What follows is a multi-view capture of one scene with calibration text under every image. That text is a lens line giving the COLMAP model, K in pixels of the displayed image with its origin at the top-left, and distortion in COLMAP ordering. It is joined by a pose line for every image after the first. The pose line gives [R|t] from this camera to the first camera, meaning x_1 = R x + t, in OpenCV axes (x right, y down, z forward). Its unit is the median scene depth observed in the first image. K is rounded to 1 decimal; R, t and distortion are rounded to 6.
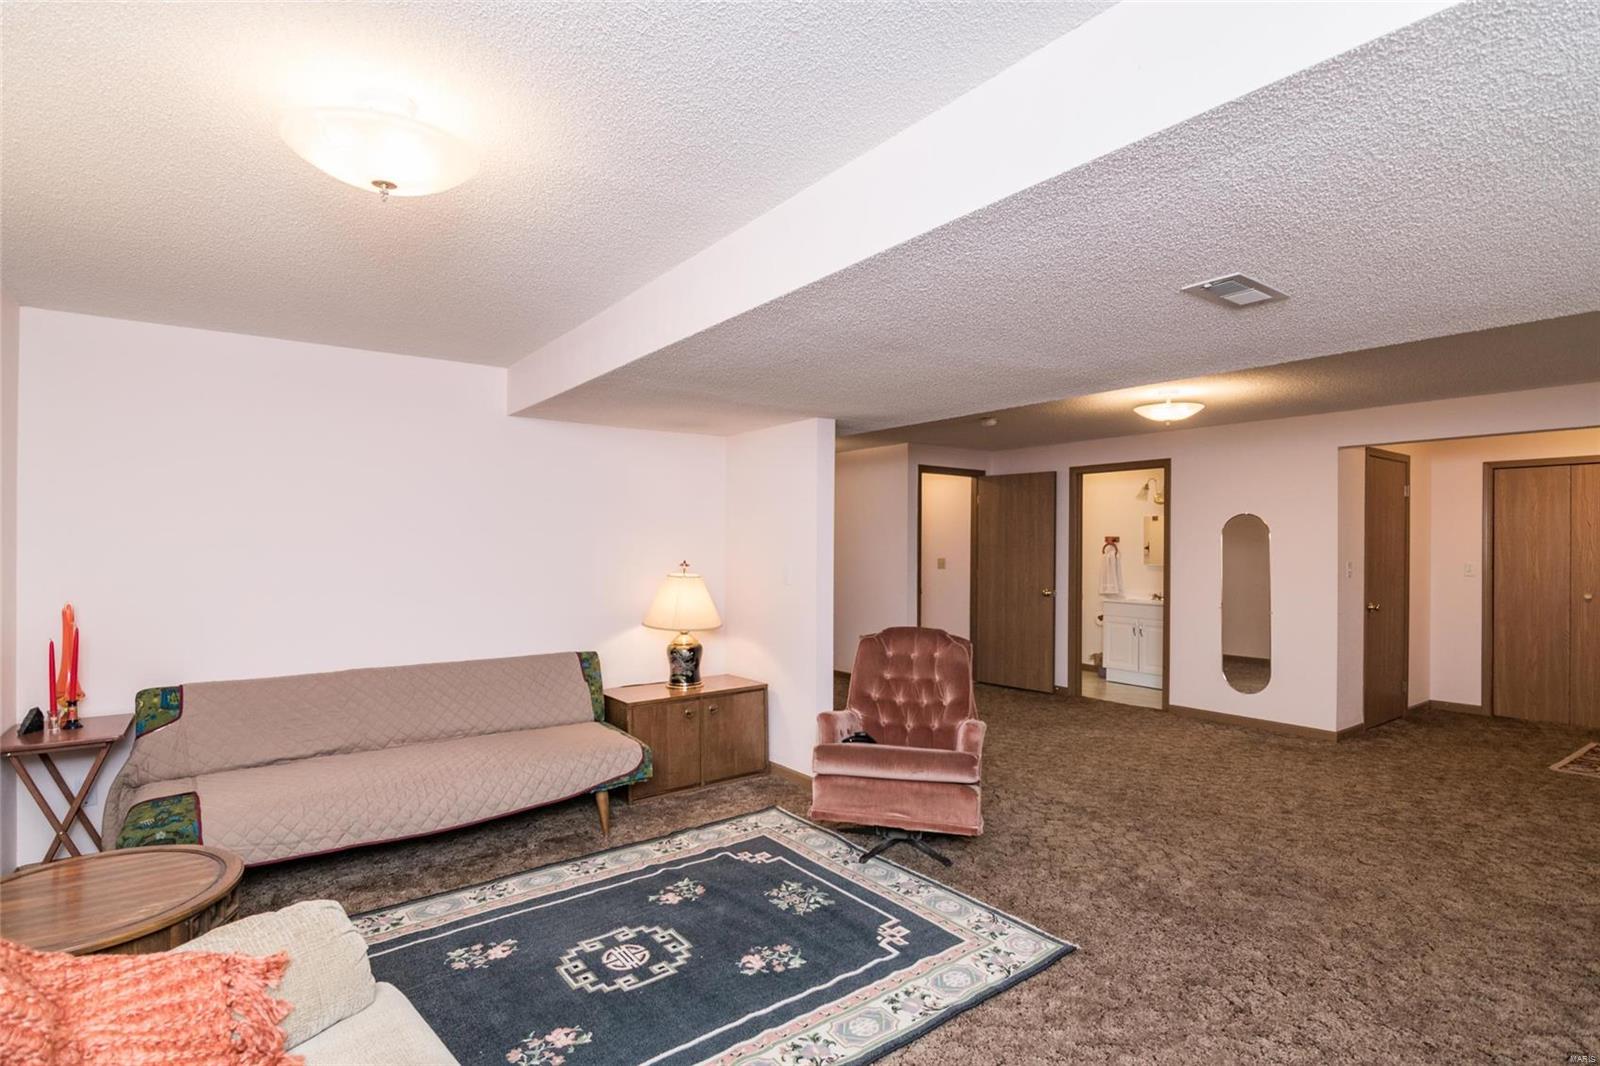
lens RADIAL K [[784.2, 0, 805.3], [0, 784.2, 543.7], [0, 0, 1]] dist [-0.015358, -0.001058]
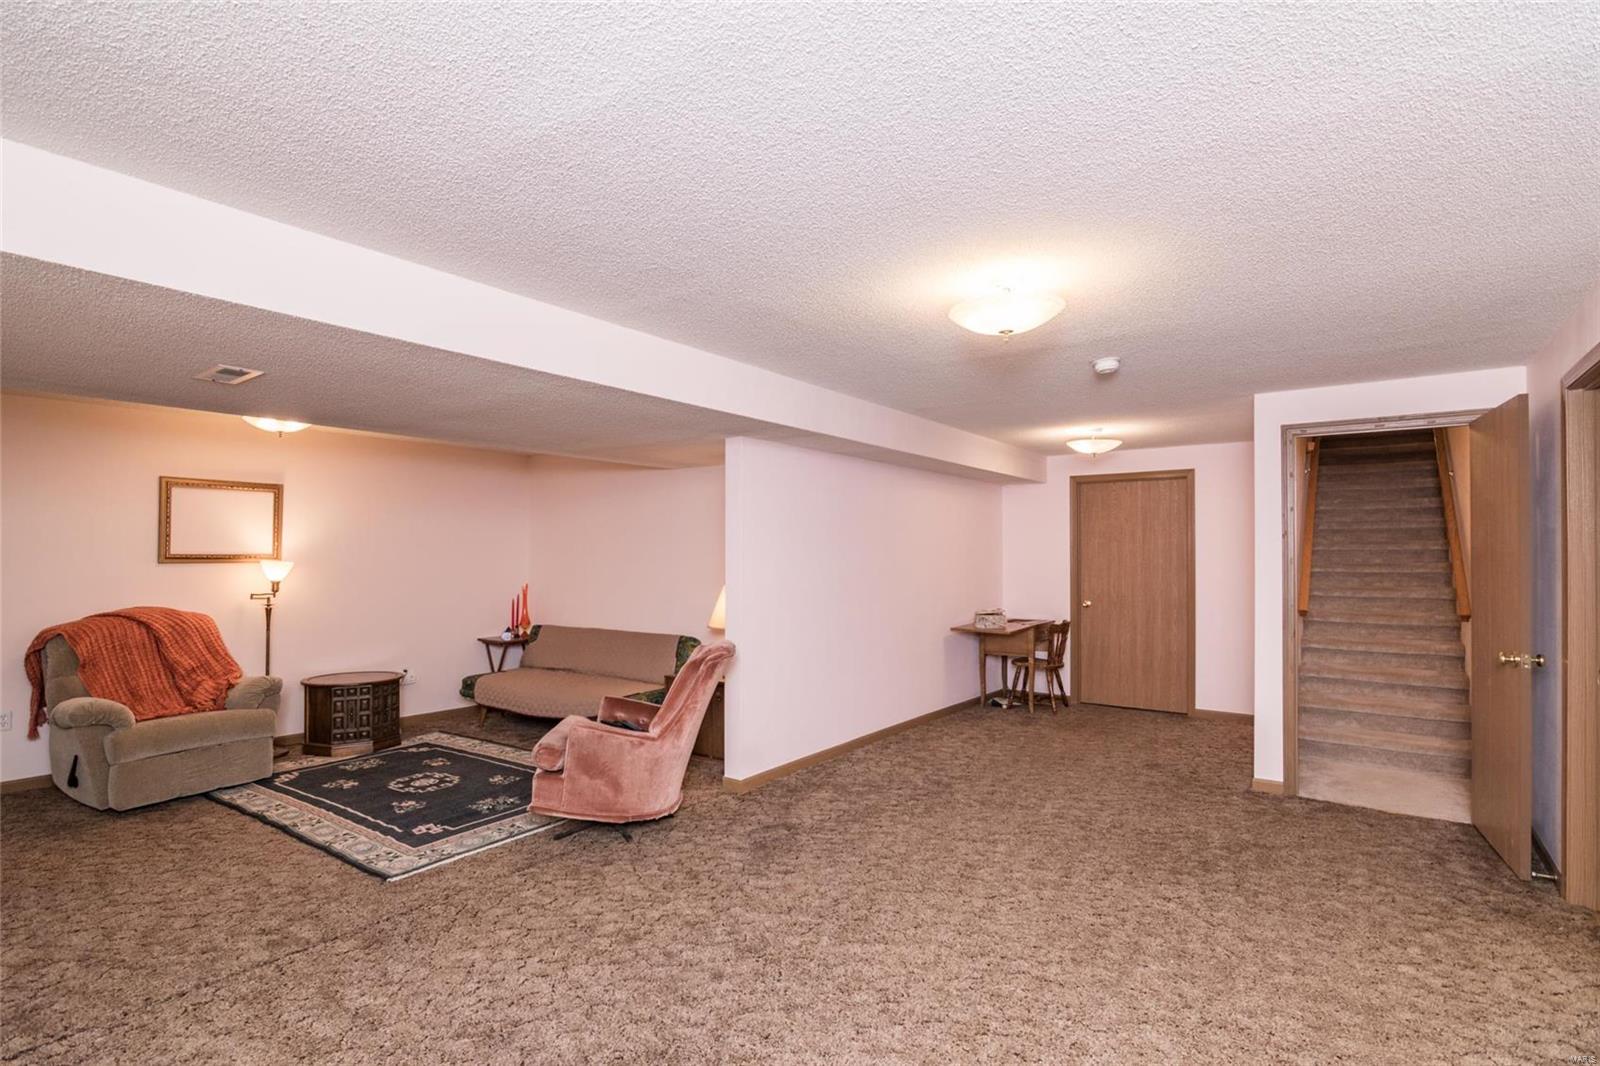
lens RADIAL K [[784.2, 0, 777.6], [0, 784.2, 536.5], [0, 0, 1]] dist [-0.015358, -0.001058]
pose [[0.280790, -0.026951, -0.959391, 1.077361], [0.002699, 0.999624, -0.027291, 0.002381], [0.959765, 0.005073, 0.280757, 0.773477]]
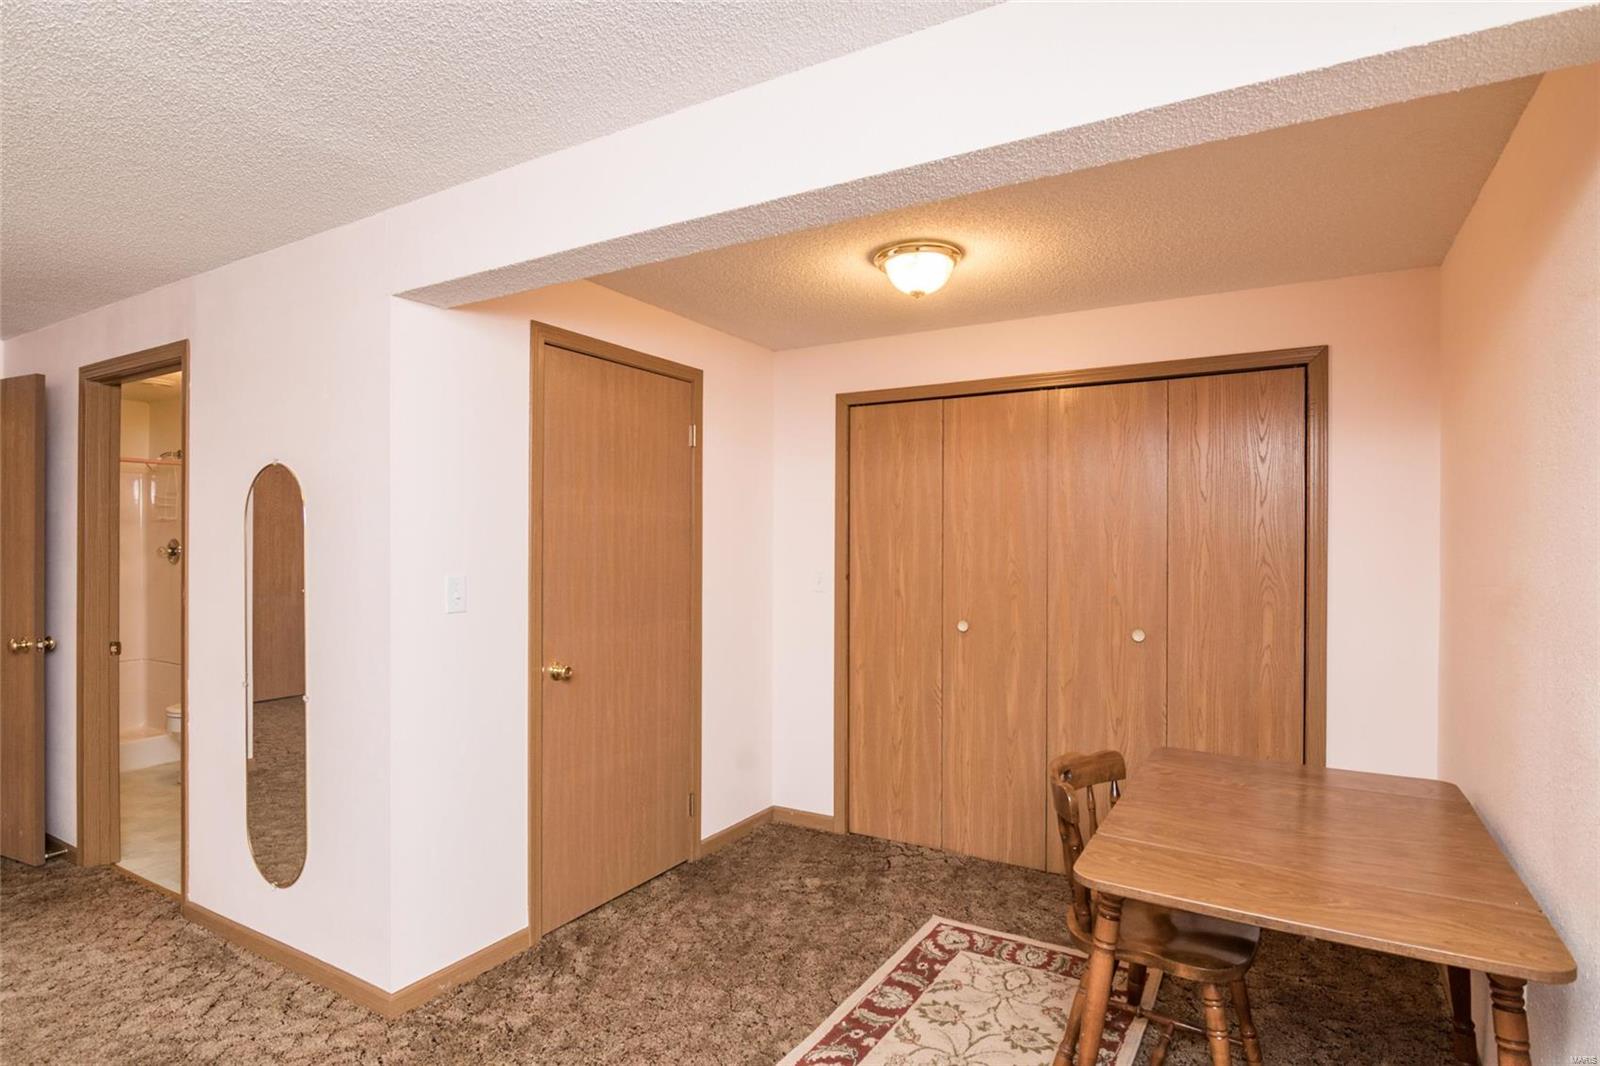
lens RADIAL K [[816.5, 0, 814.2], [0, 816.5, 542.6], [0, 0, 1]] dist [-0.015439, -0.000218]
pose [[0.916586, -0.002469, 0.399830, 0.926366], [-0.000162, 0.999979, 0.006546, 0.001559], [-0.399838, -0.006065, 0.916566, 0.673152]]
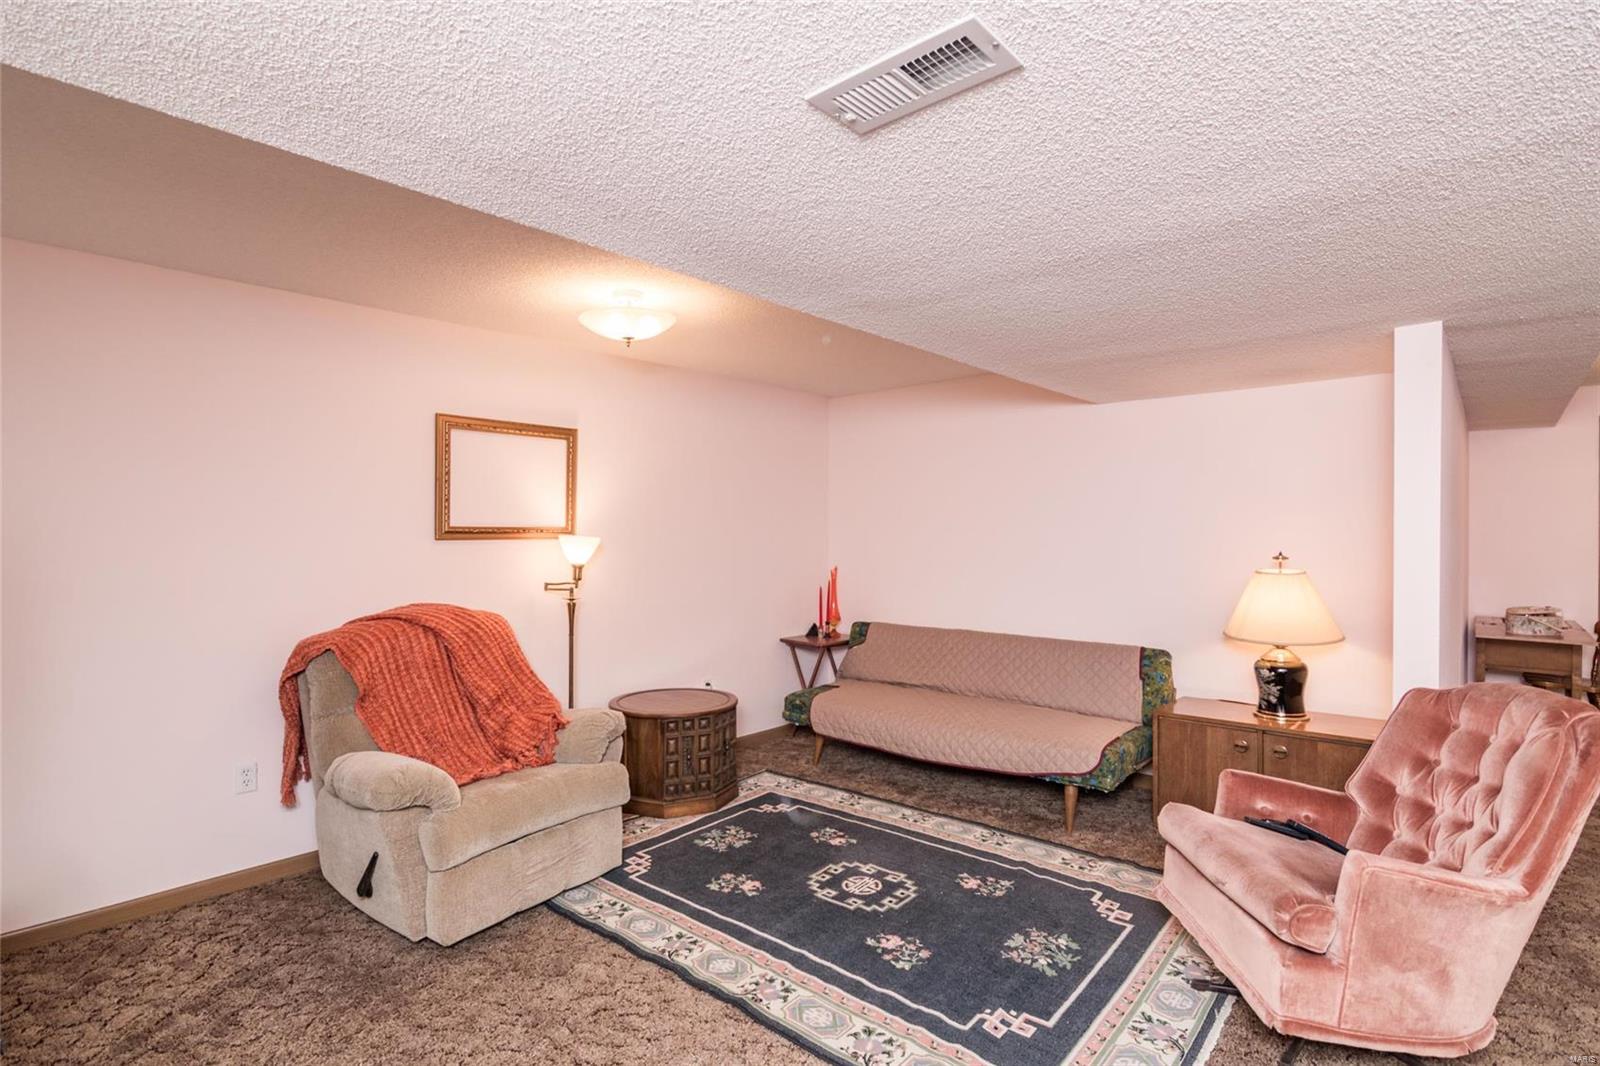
lens RADIAL K [[784.2, 0, 769.0], [0, 784.2, 523.4], [0, 0, 1]] dist [-0.015358, -0.001058]
pose [[0.180628, -0.008927, -0.983511, 0.545356], [0.000683, 0.999960, -0.008951, -0.001391], [0.983551, 0.000945, 0.180627, 0.393793]]
